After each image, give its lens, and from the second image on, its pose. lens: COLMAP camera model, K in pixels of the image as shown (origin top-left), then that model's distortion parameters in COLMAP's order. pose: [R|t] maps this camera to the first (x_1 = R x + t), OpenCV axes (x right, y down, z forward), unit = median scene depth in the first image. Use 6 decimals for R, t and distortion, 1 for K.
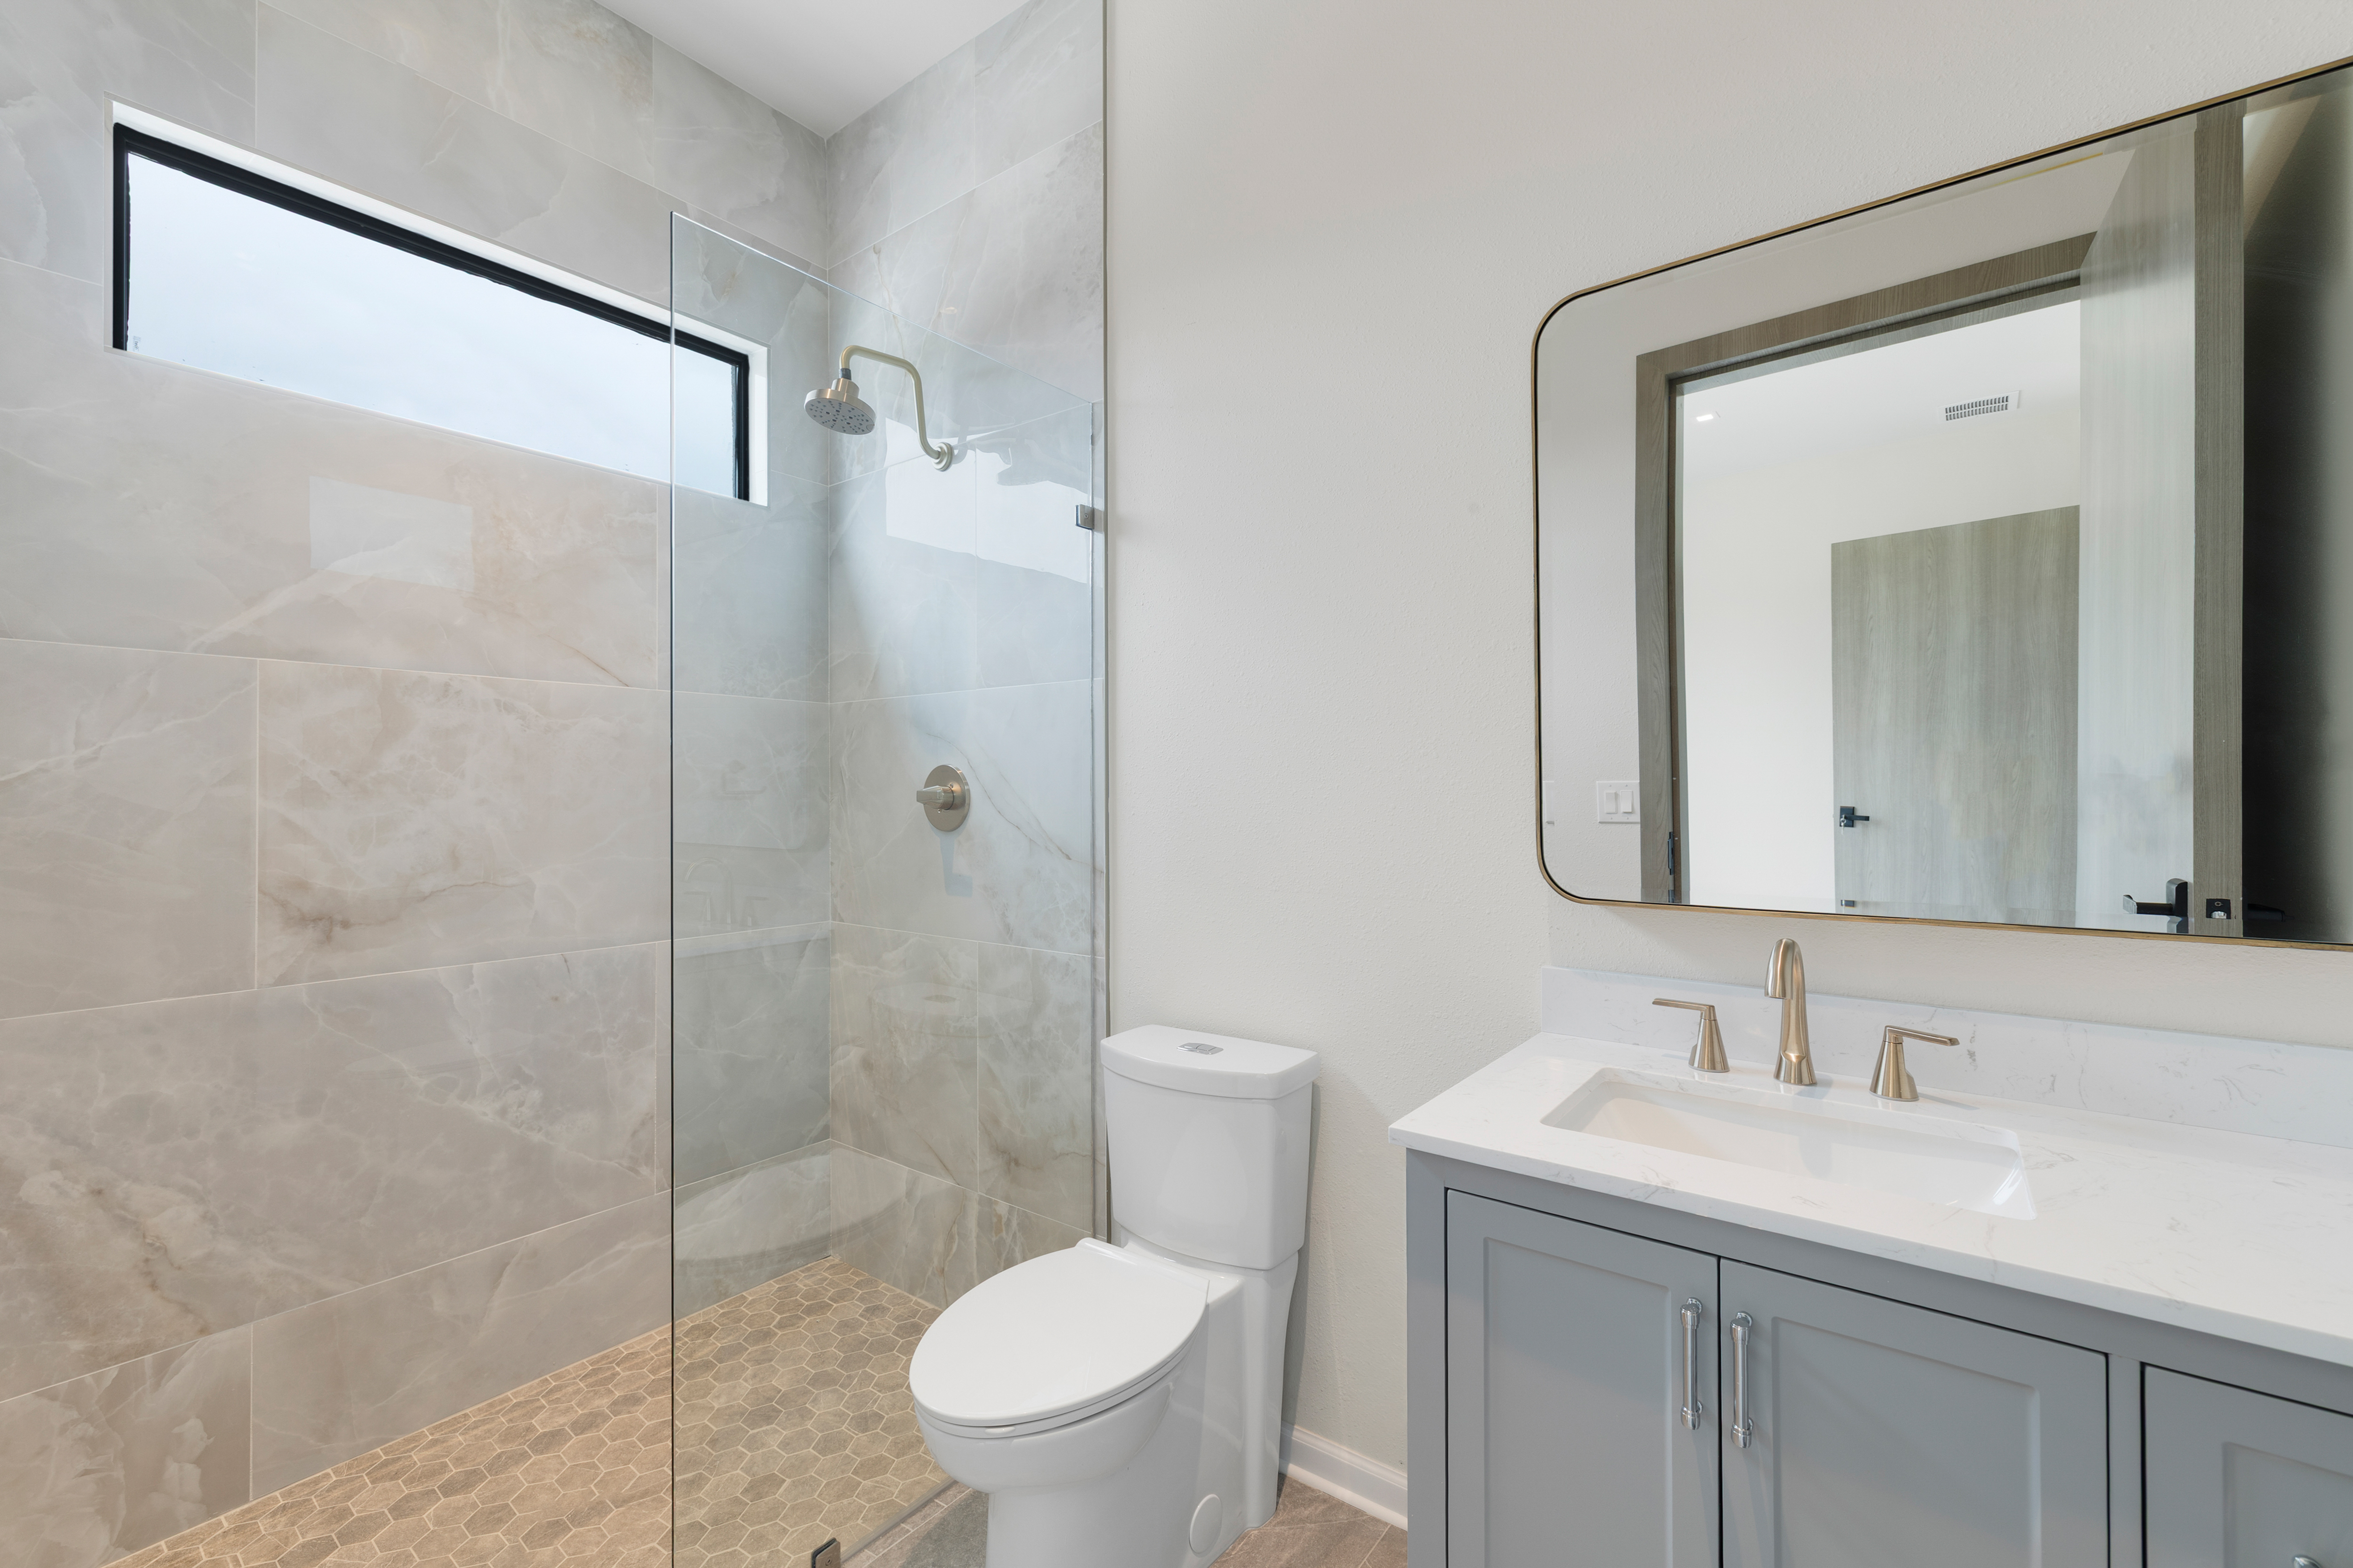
lens RADIAL K [[998.5, 0, 1174.5], [0, 998.5, 785.4], [0, 0, 1]] dist [-0.001773, 0.001248]
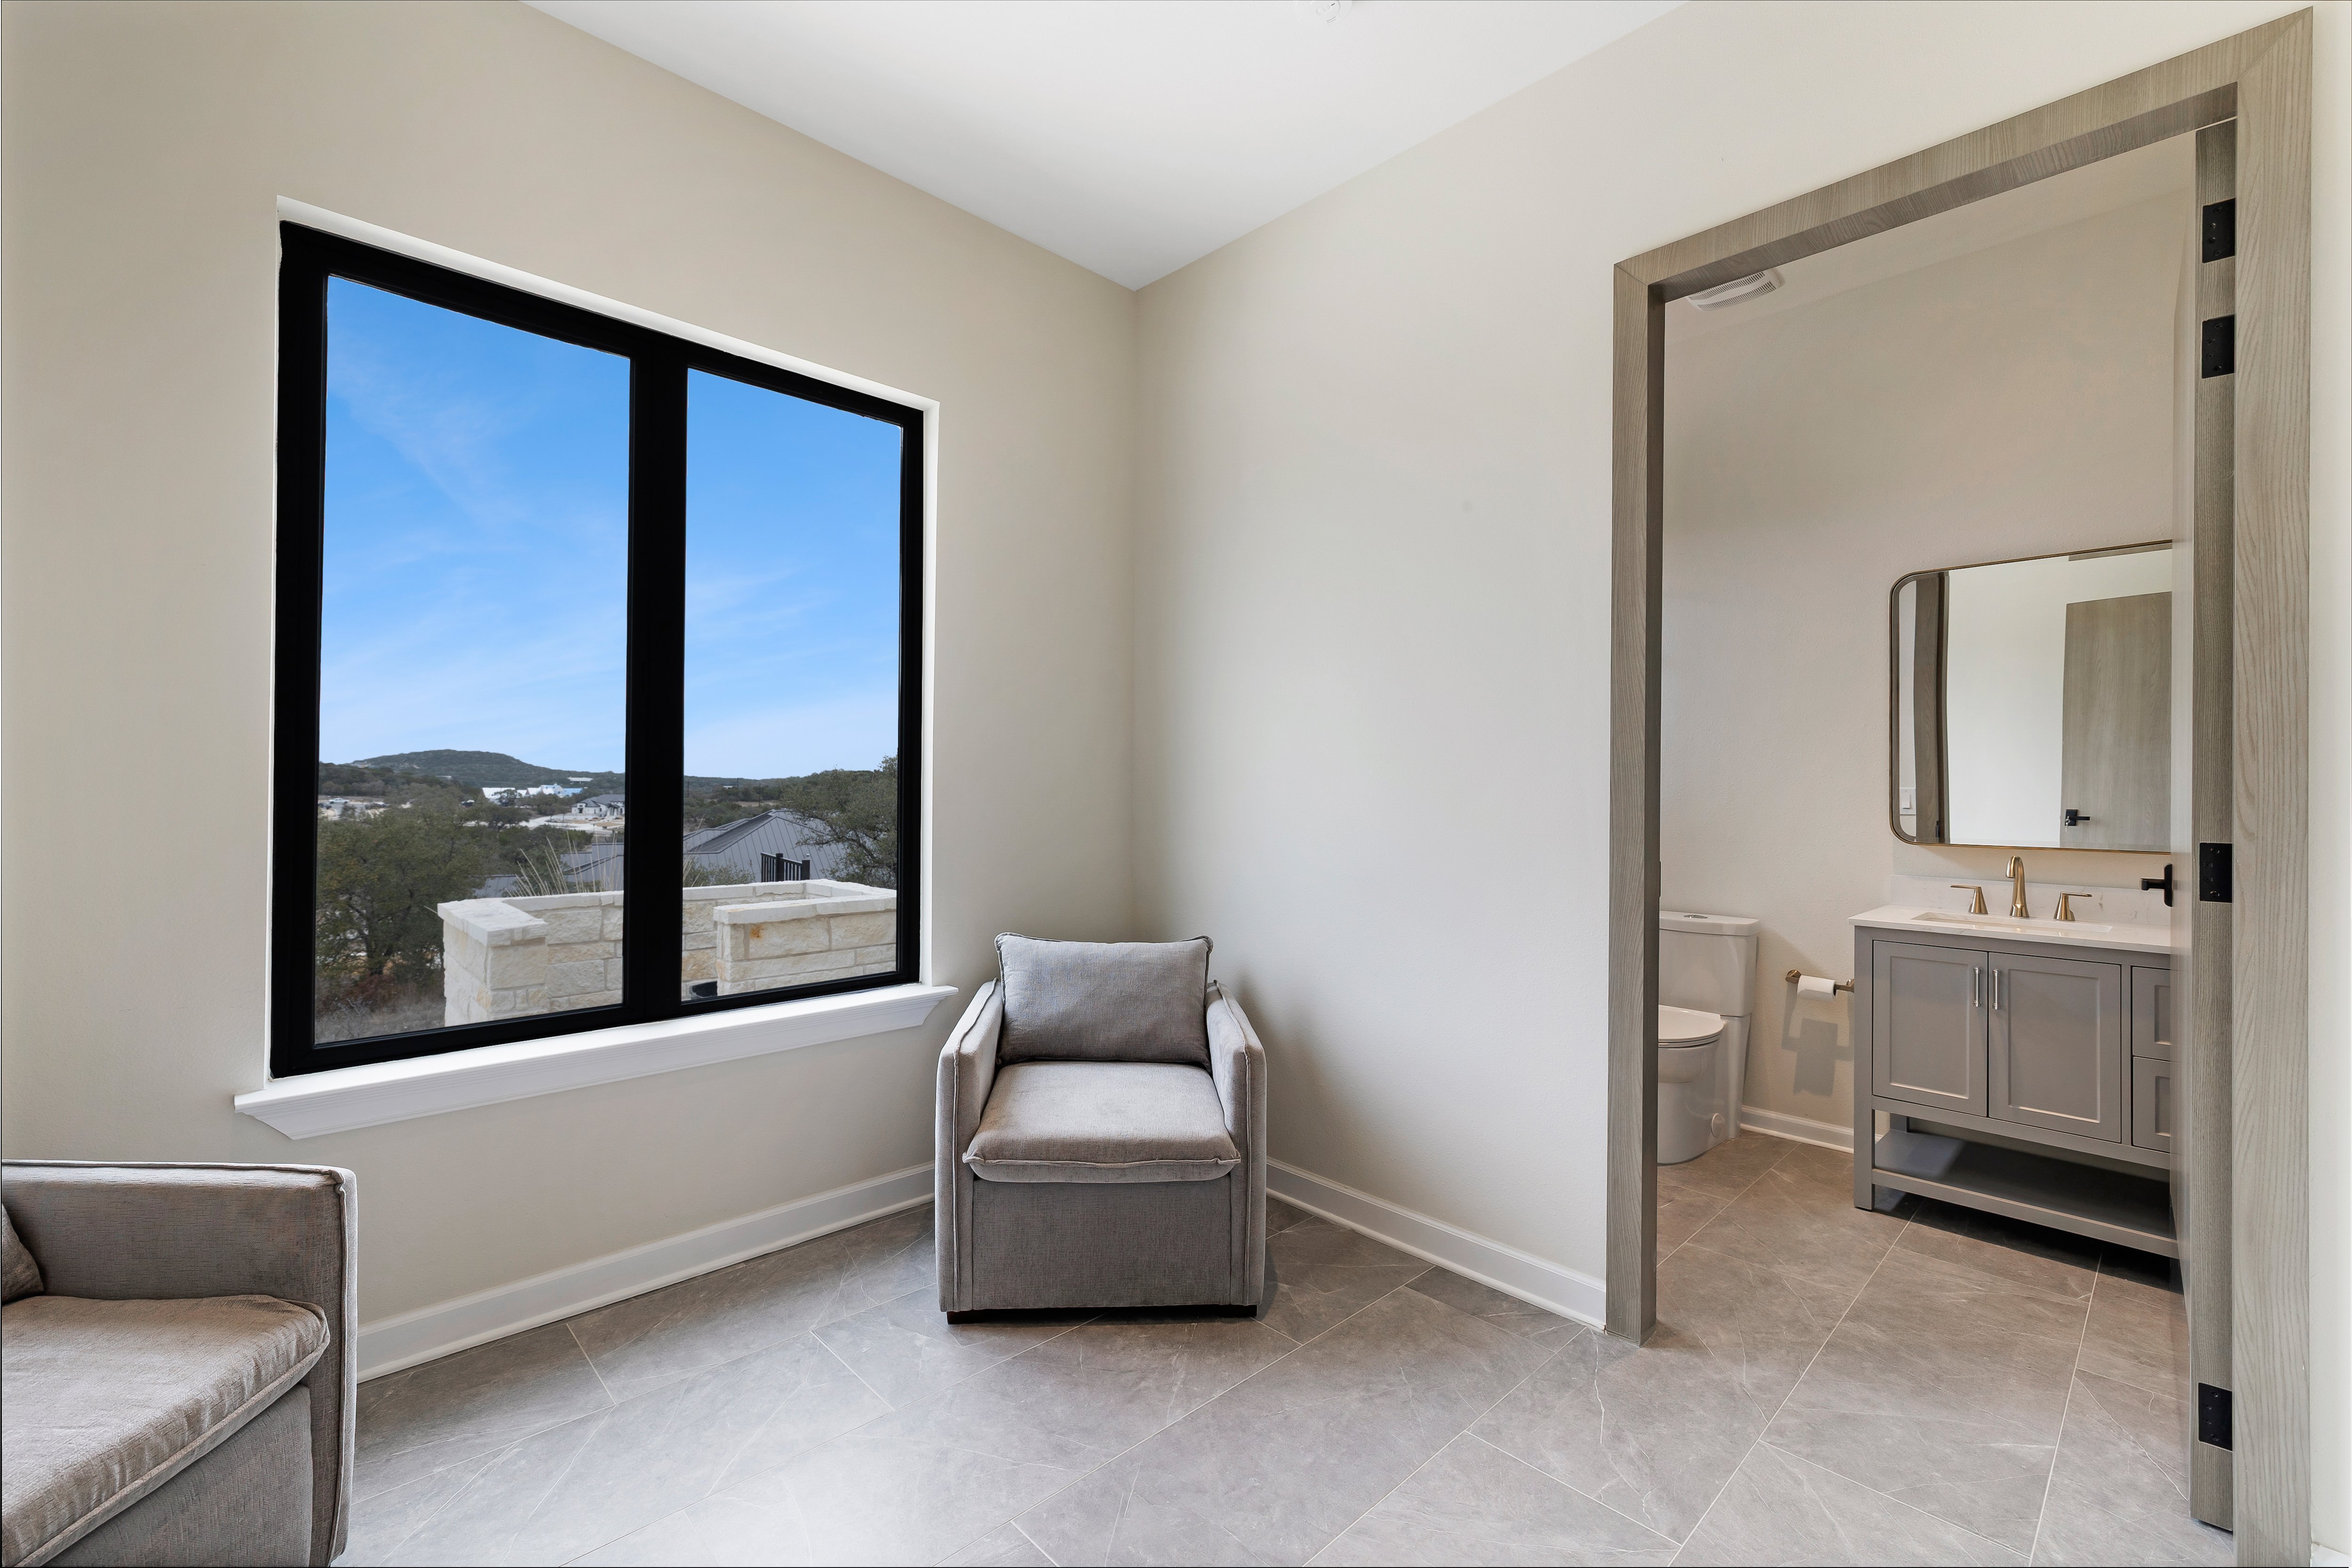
lens RADIAL K [[998.0, 0, 1176.4], [0, 998.0, 781.8], [0, 0, 1]] dist [-0.001773, 0.001248]
pose [[0.987837, 0.016626, -0.154599, -0.981431], [-0.016368, 0.999862, 0.002937, -0.000746], [0.154626, -0.000370, 0.987973, -1.627025]]
